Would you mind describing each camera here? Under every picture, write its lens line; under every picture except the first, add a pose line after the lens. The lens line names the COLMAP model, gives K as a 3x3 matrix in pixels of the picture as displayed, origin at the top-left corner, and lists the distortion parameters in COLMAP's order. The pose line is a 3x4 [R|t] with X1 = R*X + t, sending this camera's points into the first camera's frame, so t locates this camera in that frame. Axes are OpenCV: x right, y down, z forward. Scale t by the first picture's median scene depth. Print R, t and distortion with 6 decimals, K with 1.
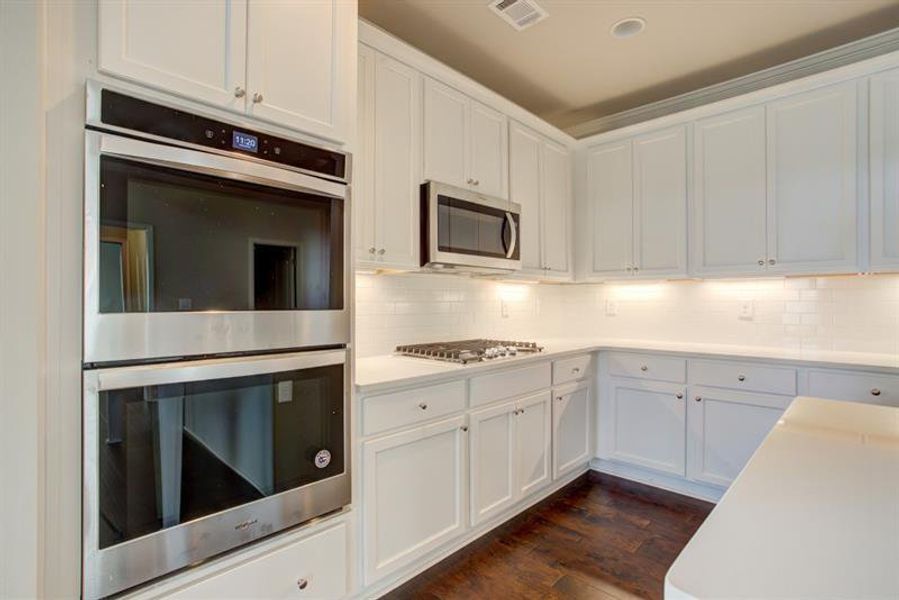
lens RADIAL K [[445.7, 0, 450.7], [0, 445.7, 305.2], [0, 0, 1]] dist [-0.006395, 0.002995]
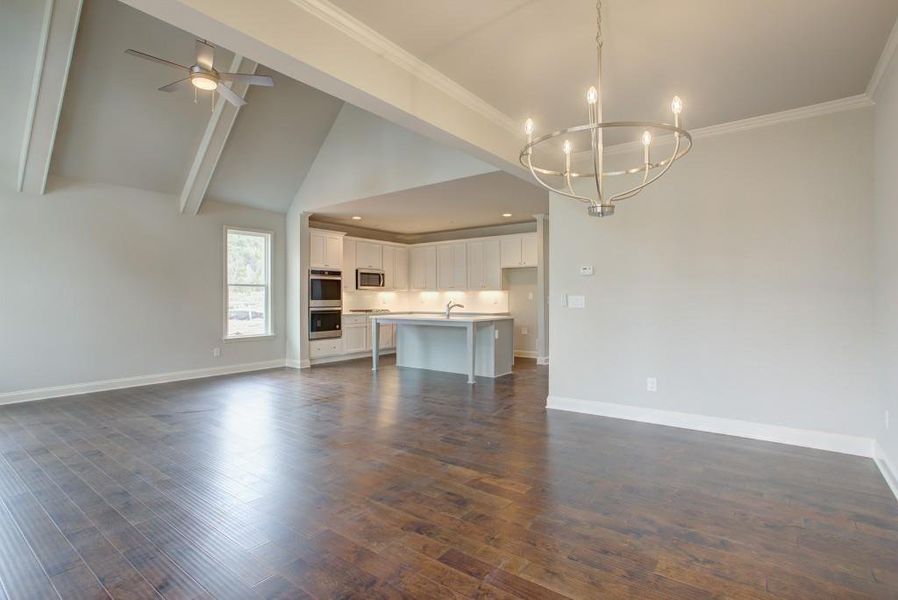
lens RADIAL K [[445.2, 0, 448.0], [0, 445.2, 300.7], [0, 0, 1]] dist [-0.006395, 0.002995]
pose [[0.992771, 0.002476, 0.119996, 0.283870], [-0.003000, 0.999987, 0.004179, -0.005244], [-0.119984, -0.004509, 0.992766, -3.179868]]
